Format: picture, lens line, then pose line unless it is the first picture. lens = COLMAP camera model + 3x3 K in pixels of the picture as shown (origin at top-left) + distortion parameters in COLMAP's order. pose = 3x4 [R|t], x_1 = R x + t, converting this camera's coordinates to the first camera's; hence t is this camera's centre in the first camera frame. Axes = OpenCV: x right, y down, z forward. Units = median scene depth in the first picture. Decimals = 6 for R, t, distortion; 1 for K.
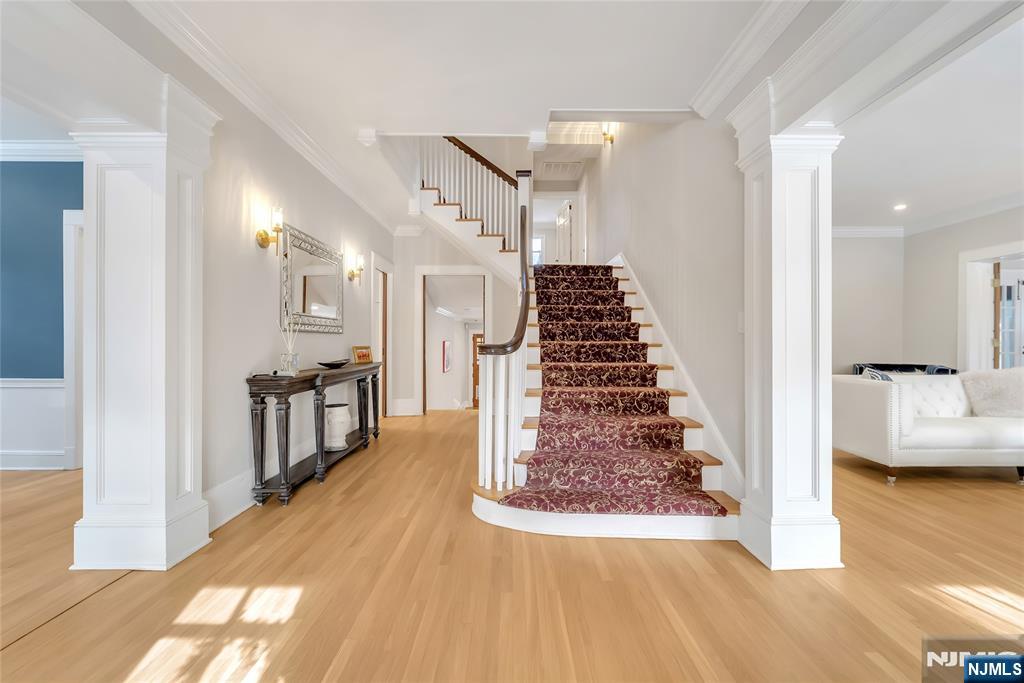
lens RADIAL K [[411.9, 0, 505.4], [0, 411.9, 343.0], [0, 0, 1]] dist [0.004508, -0.001105]
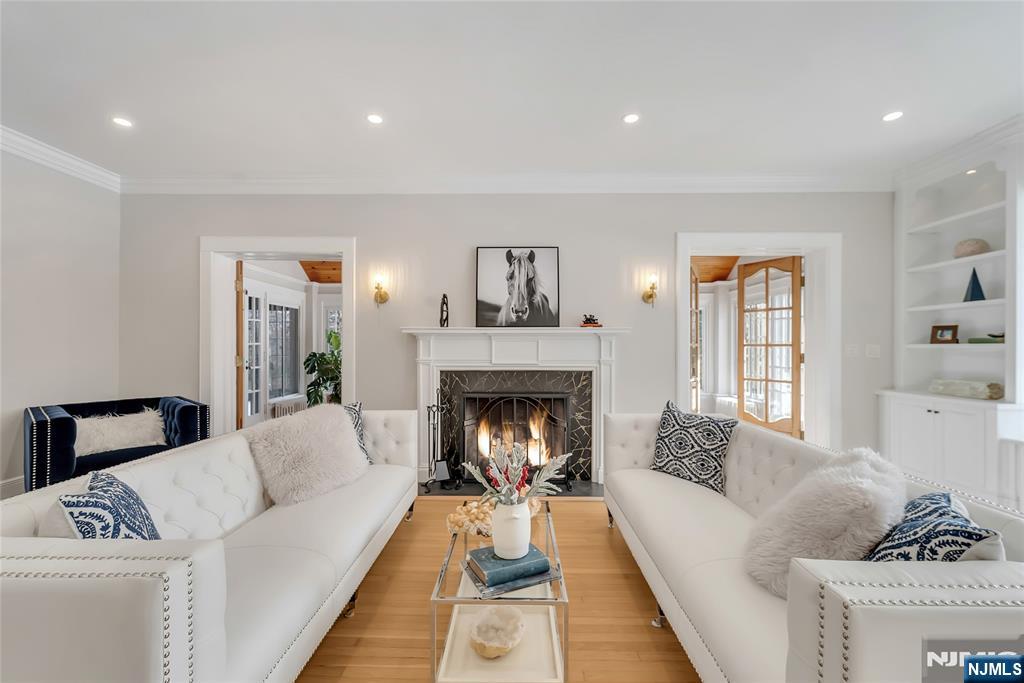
lens RADIAL K [[411.9, 0, 509.2], [0, 411.9, 349.6], [0, 0, 1]] dist [0.004508, -0.001105]
pose [[0.016416, -0.001976, 0.999863, 0.410482], [-0.000891, 0.999998, 0.001991, -0.026399], [-0.999865, -0.000924, 0.016414, 0.474005]]
